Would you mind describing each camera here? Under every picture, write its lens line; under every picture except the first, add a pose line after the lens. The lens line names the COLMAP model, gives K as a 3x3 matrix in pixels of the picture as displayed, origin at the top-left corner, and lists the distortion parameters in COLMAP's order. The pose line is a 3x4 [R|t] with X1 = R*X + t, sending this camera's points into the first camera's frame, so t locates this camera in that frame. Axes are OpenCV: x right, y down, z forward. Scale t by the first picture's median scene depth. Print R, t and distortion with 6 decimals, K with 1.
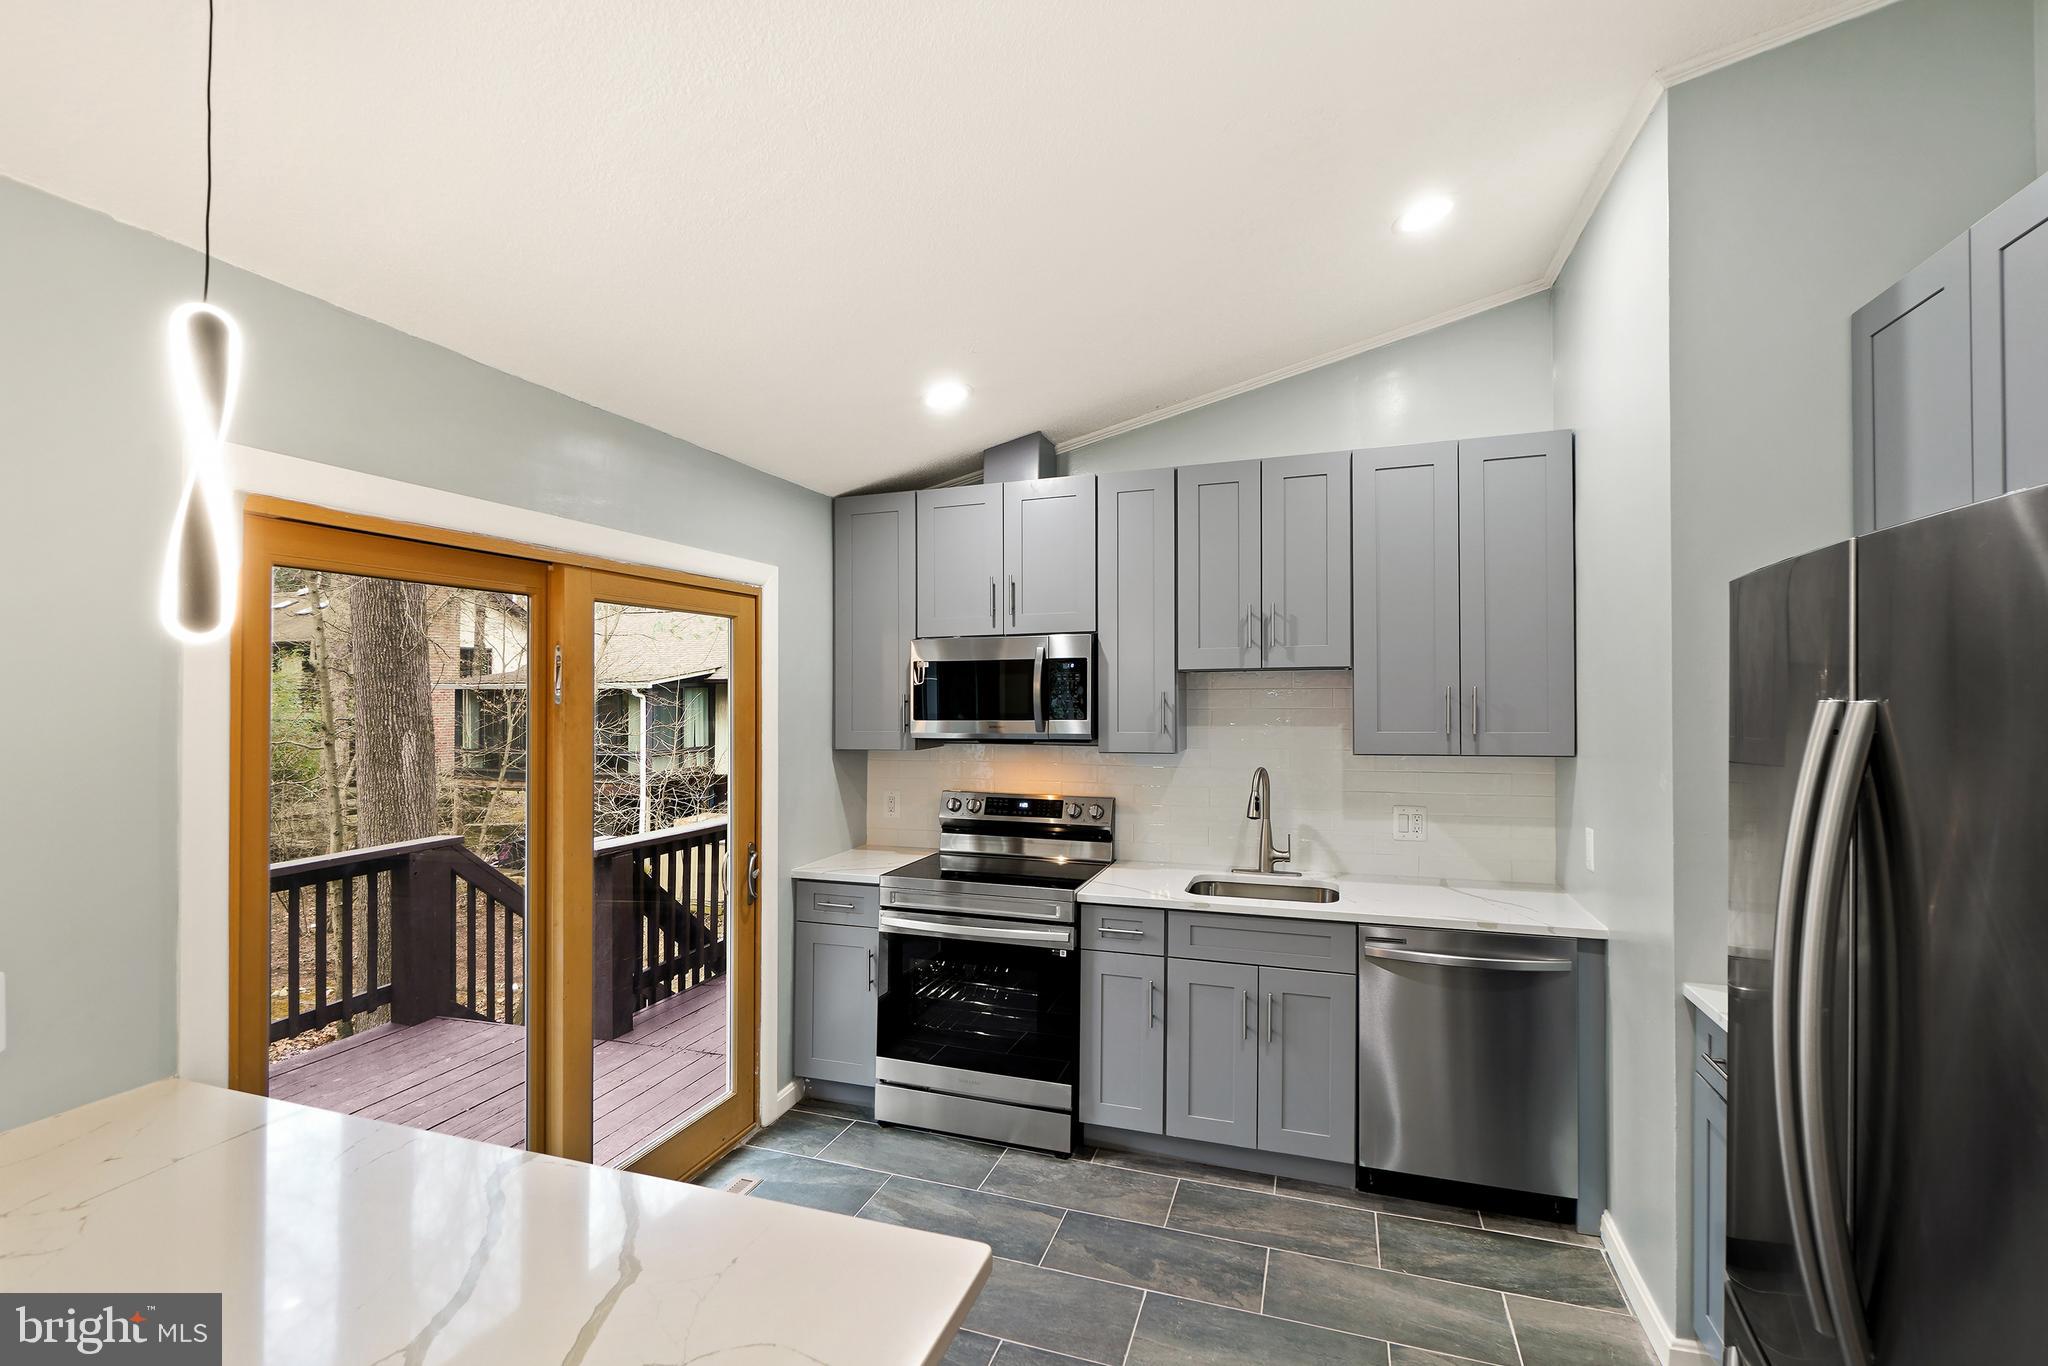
lens RADIAL K [[926.9, 0, 995.8], [0, 926.9, 700.3], [0, 0, 1]] dist [0.002072, -0.003781]
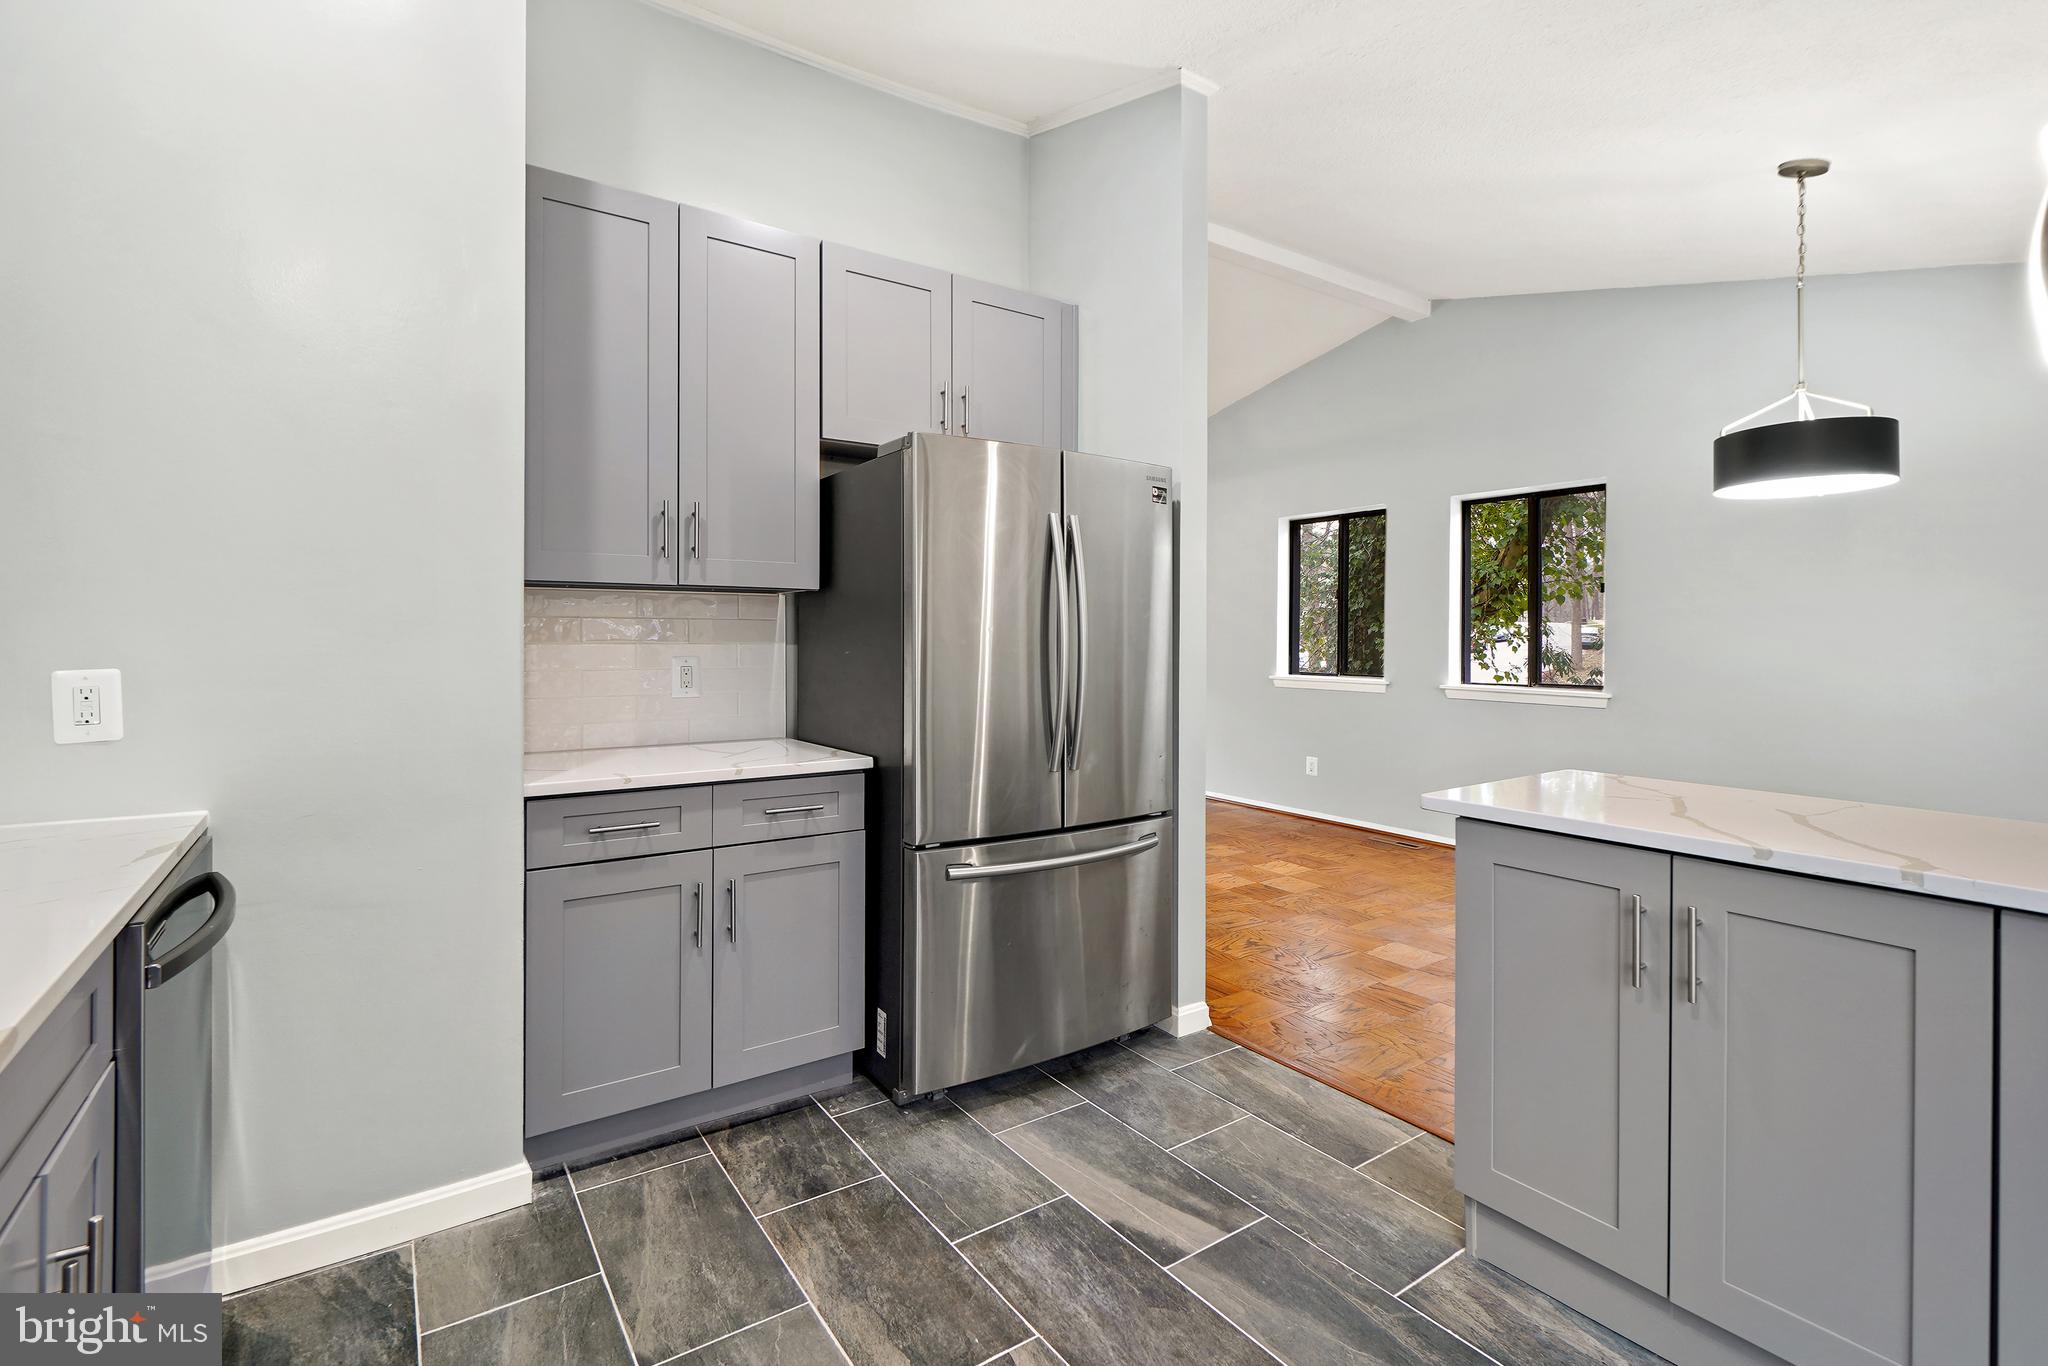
lens RADIAL K [[926.9, 0, 1014.9], [0, 926.9, 638.6], [0, 0, 1]] dist [0.002072, -0.003781]
pose [[-0.805006, -0.000523, 0.593267, -0.143922], [-0.001491, 0.999998, -0.001141, 0.100781], [-0.593265, -0.001803, -0.805005, 0.942153]]
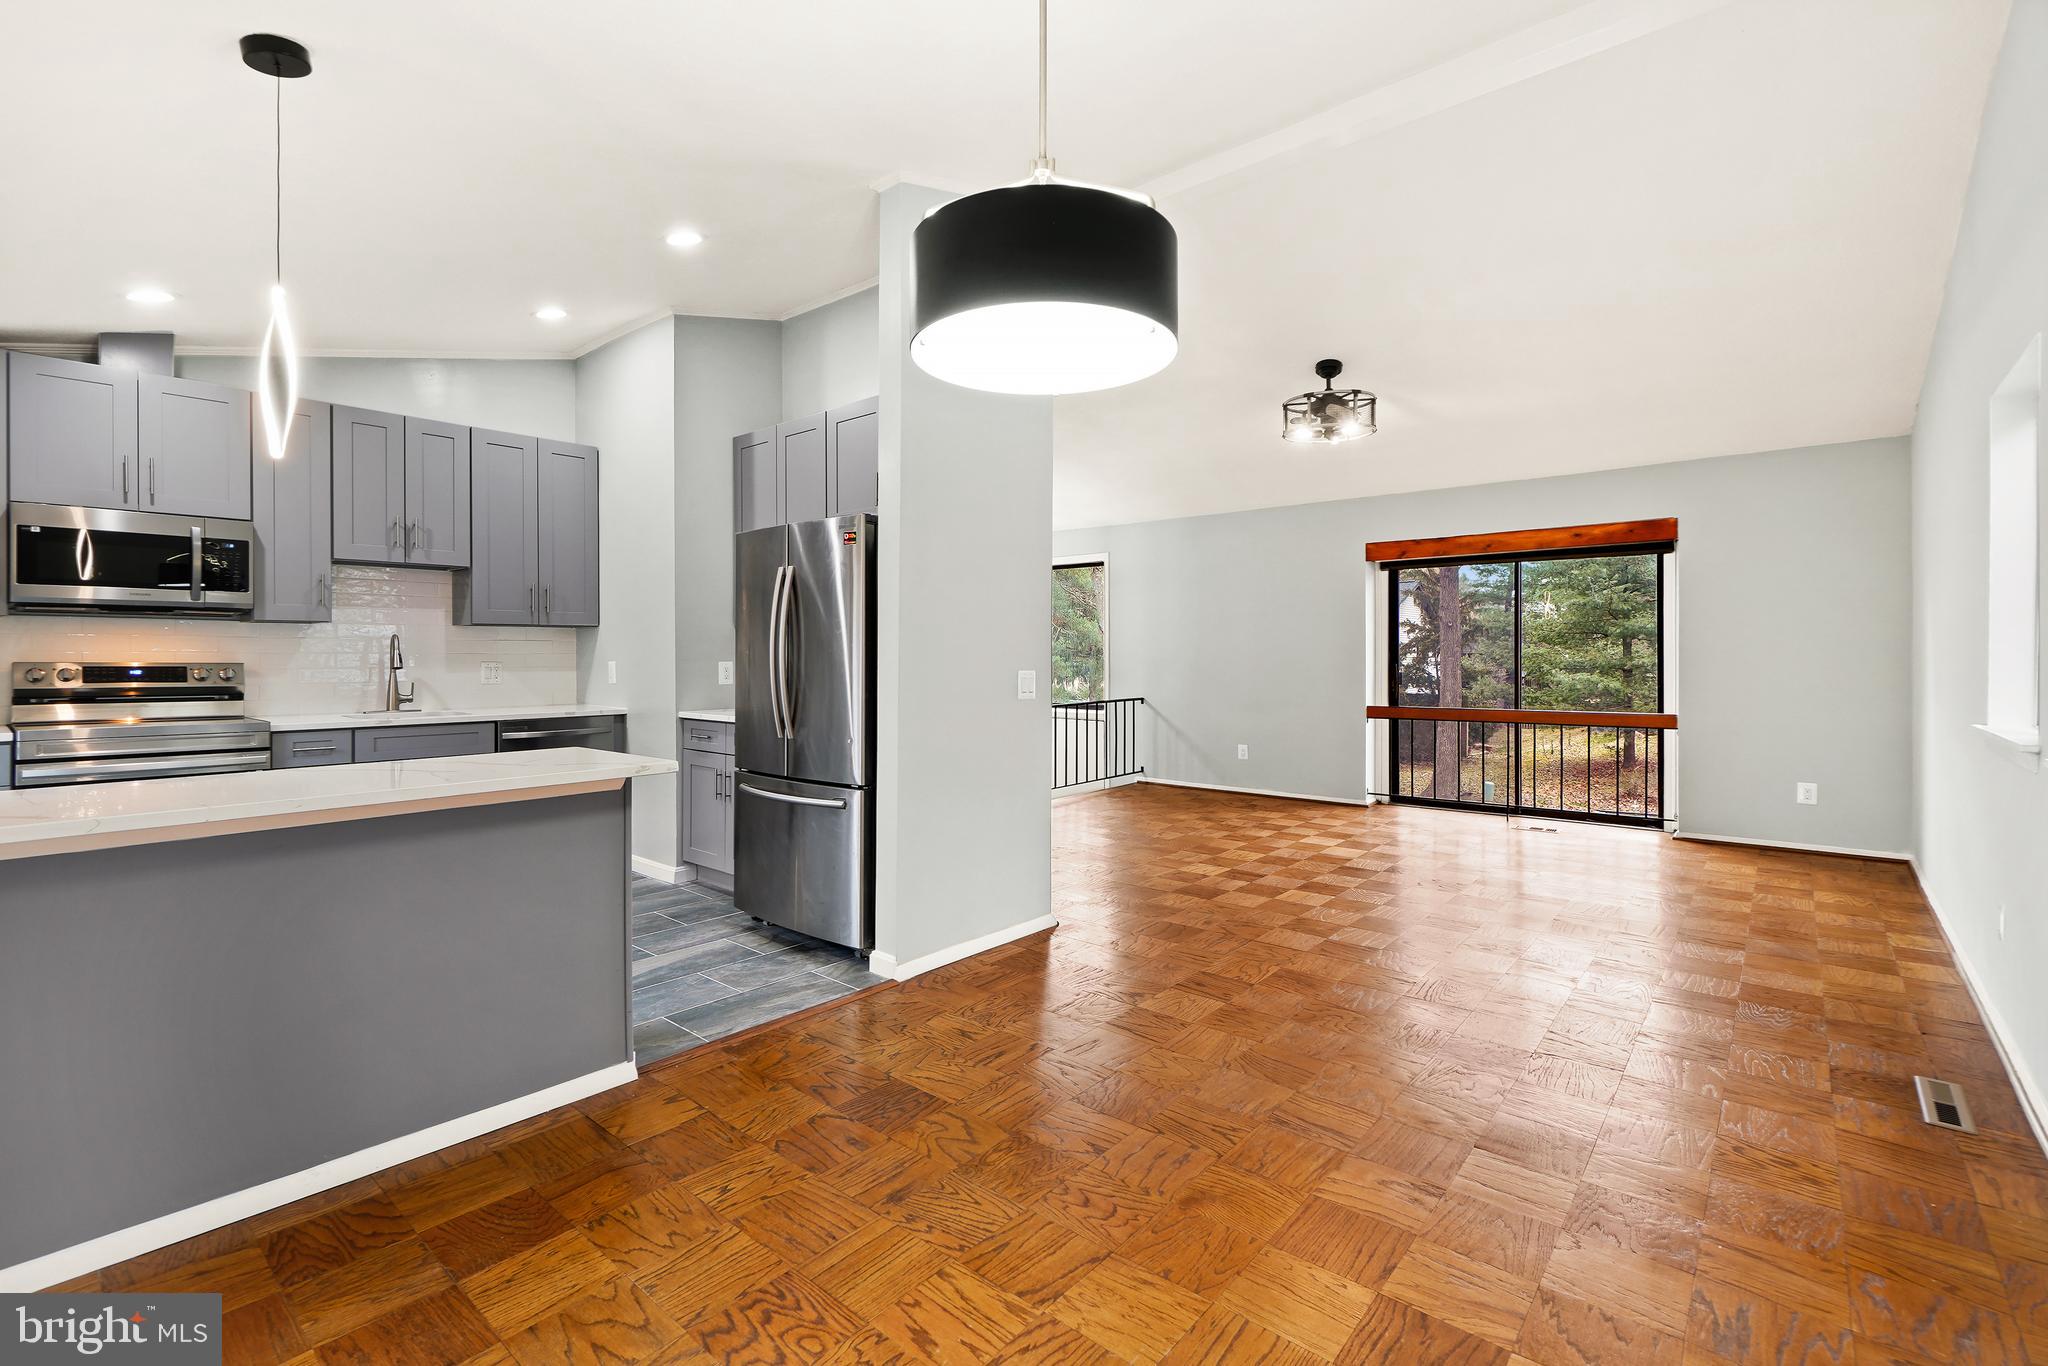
lens RADIAL K [[926.9, 0, 1034.0], [0, 926.9, 666.4], [0, 0, 1]] dist [0.002072, -0.003781]
pose [[0.367226, -0.009522, 0.930083, -0.682492], [-0.003573, 0.999926, 0.011648, 0.105174], [-0.930125, -0.007601, 0.367164, -0.420924]]
